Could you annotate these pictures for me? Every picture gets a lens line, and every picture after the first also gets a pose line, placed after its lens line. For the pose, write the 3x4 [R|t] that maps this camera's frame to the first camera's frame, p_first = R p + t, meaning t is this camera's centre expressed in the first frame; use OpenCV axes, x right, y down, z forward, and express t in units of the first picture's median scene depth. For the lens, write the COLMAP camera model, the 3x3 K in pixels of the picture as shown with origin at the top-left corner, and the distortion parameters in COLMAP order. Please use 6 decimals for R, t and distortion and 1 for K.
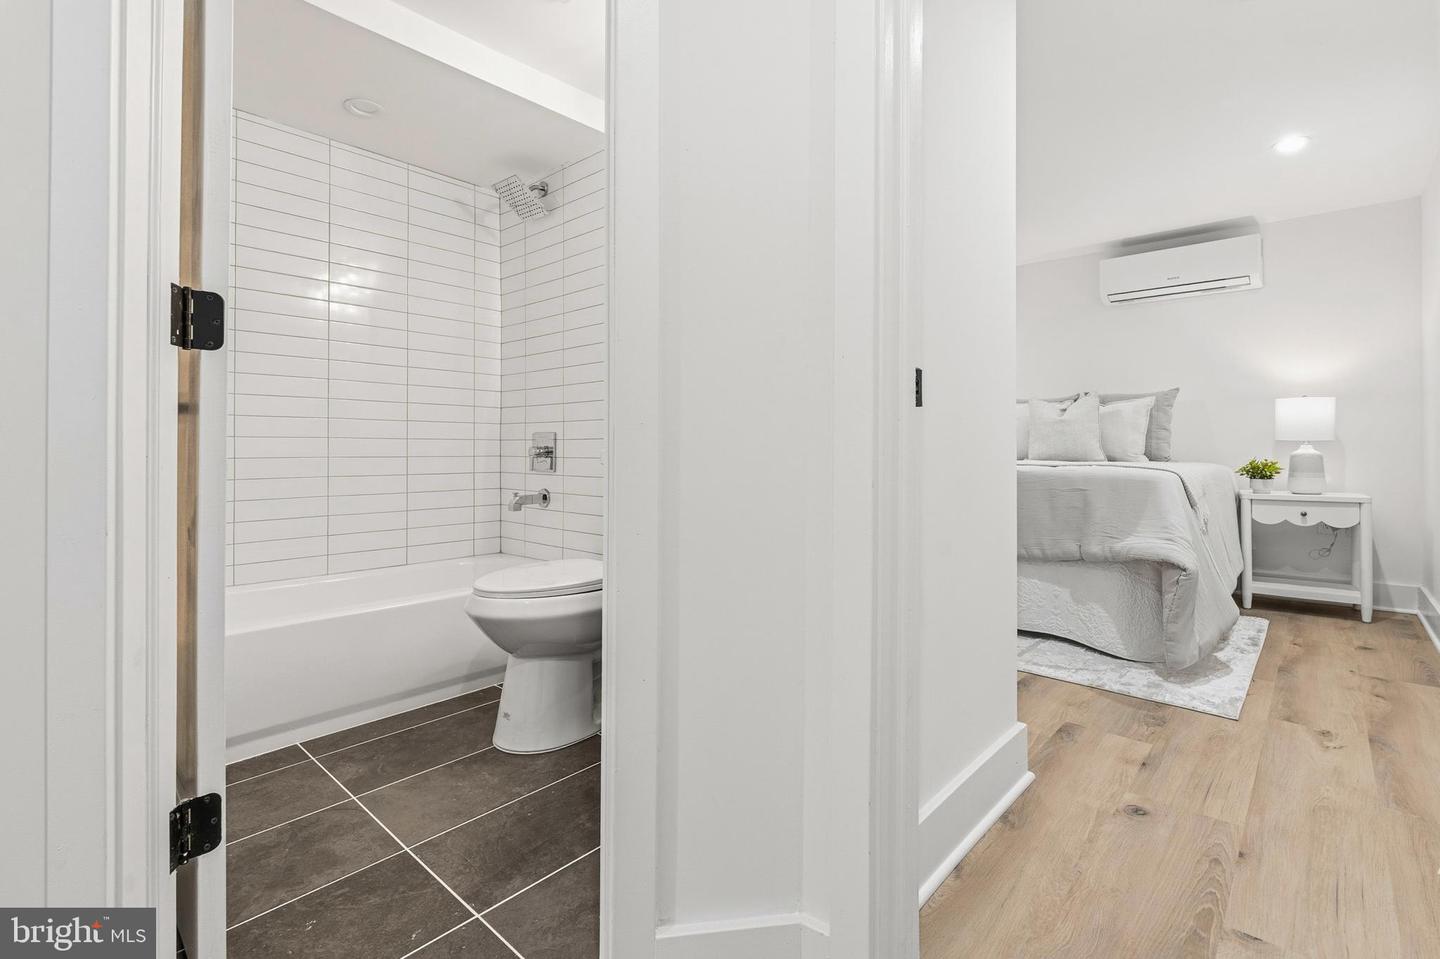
lens RADIAL K [[639.3, 0, 716.1], [0, 639.3, 469.8], [0, 0, 1]] dist [-0.003914, 0.000365]
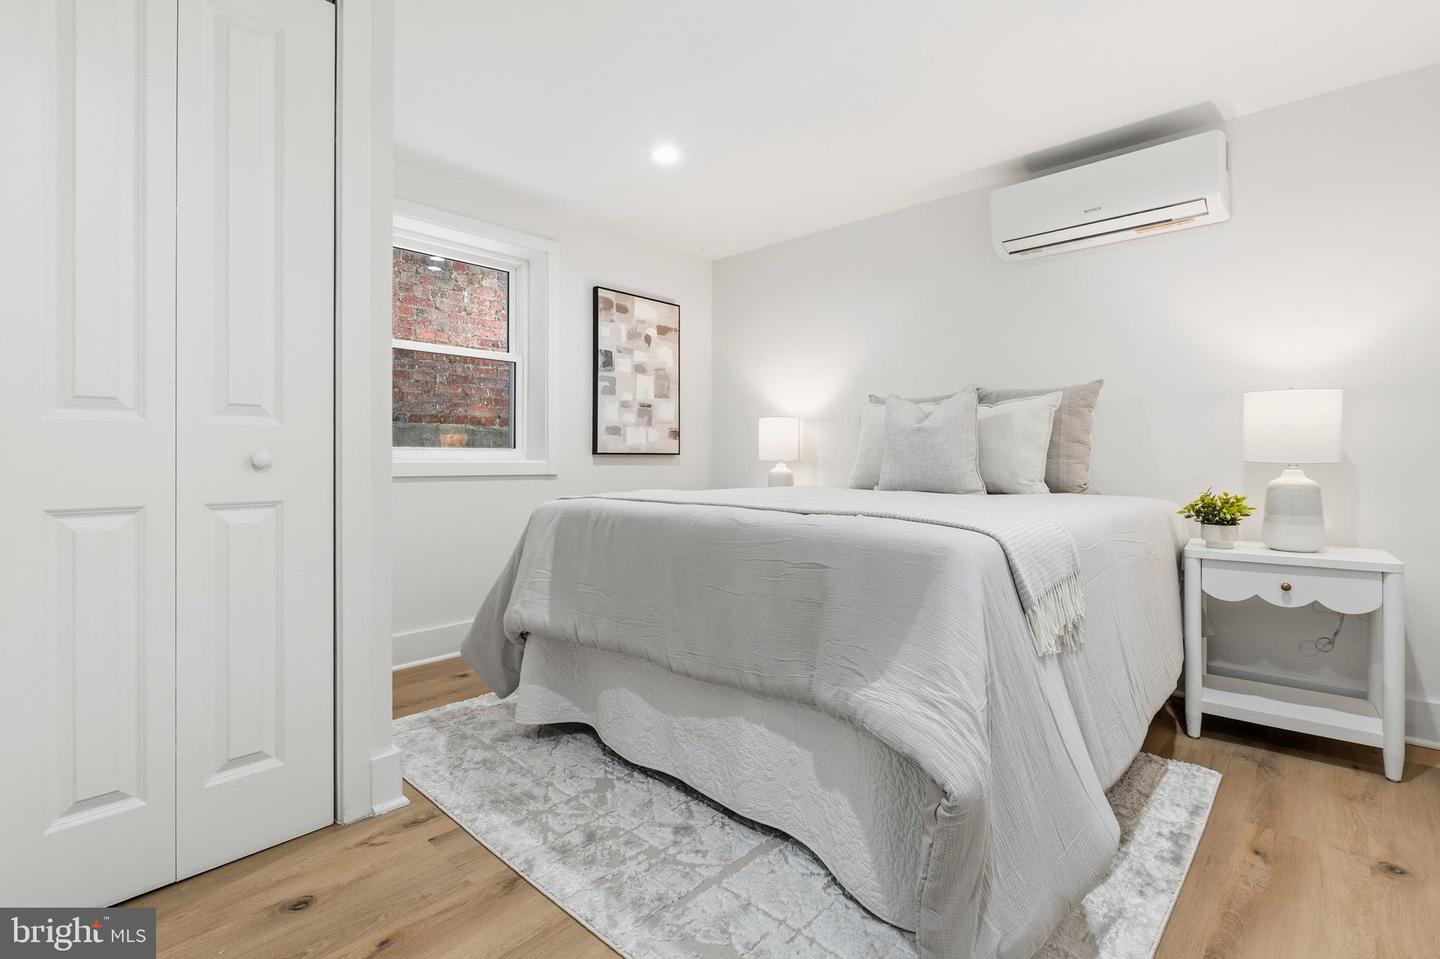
lens RADIAL K [[639.3, 0, 713.9], [0, 639.3, 482.2], [0, 0, 1]] dist [-0.003914, 0.000365]
pose [[0.999832, 0.001661, -0.018246, 0.384842], [-0.001565, 0.999985, 0.005260, -0.029130], [0.018255, -0.005231, 0.999820, 0.382567]]
